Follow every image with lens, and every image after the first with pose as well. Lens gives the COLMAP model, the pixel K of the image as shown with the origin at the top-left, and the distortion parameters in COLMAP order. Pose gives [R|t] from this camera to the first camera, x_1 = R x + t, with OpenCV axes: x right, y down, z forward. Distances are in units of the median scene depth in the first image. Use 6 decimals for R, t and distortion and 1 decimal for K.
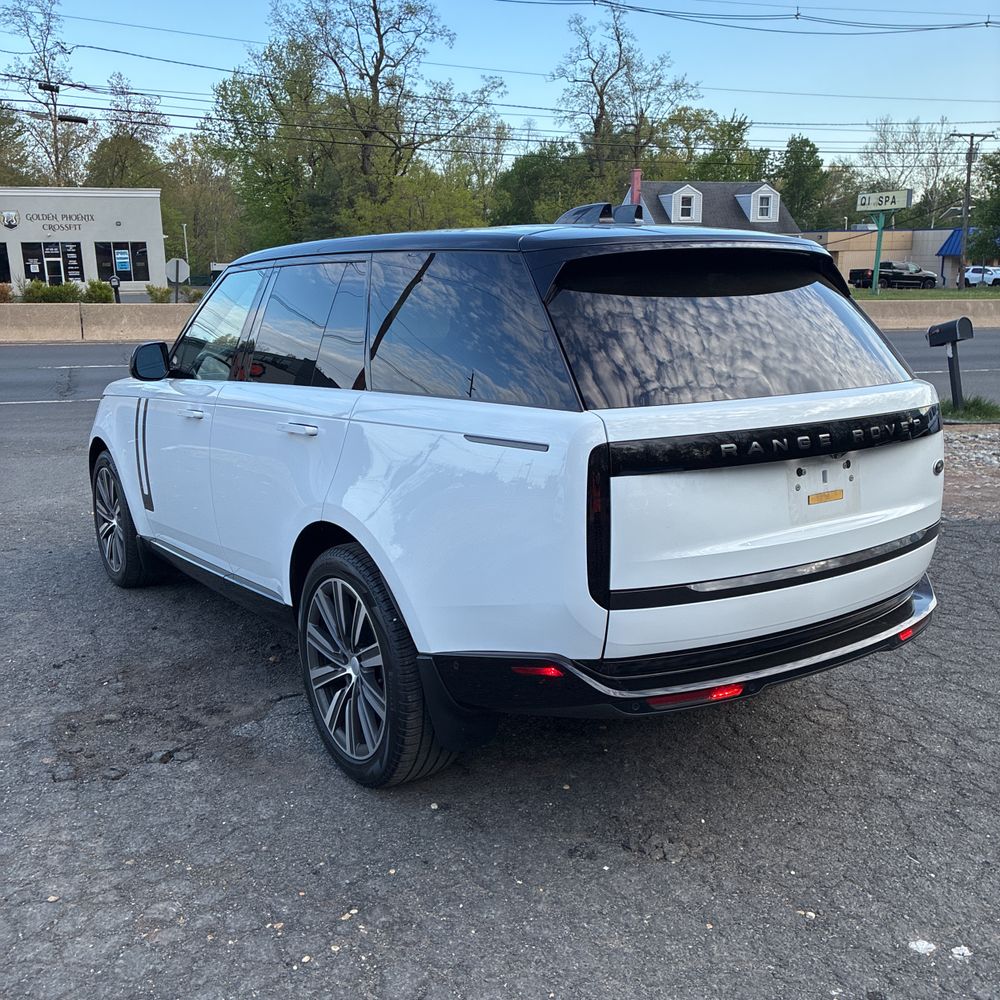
lens RADIAL K [[1022.8, 0, 503.2], [0, 1022.8, 495.7], [0, 0, 1]] dist [0.029556, 0.000000]
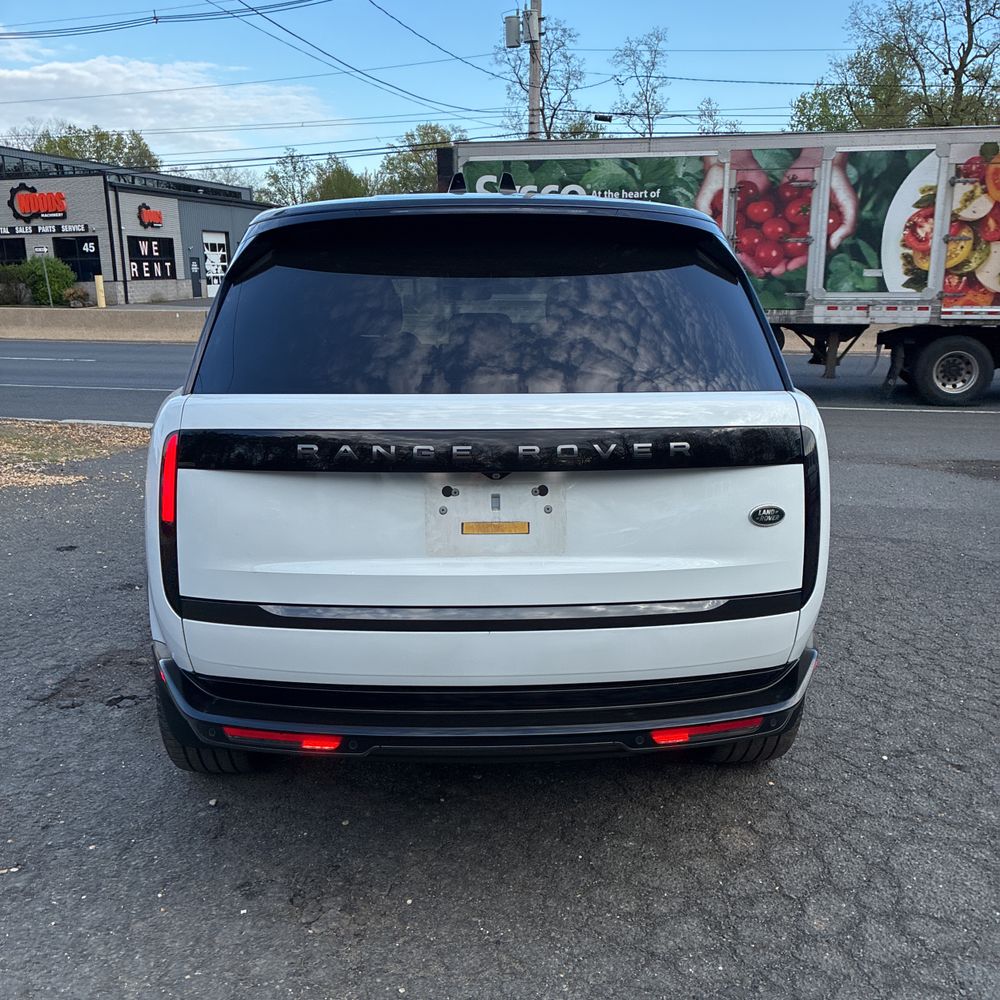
lens RADIAL K [[1022.8, 0, 497.3], [0, 1022.8, 501.0], [0, 0, 1]] dist [0.029556, 0.000000]
pose [[0.841389, 0.108896, -0.529345, 0.539061], [-0.115008, 0.993132, 0.021503, -0.026885], [0.528051, 0.042787, 0.848134, 0.256779]]
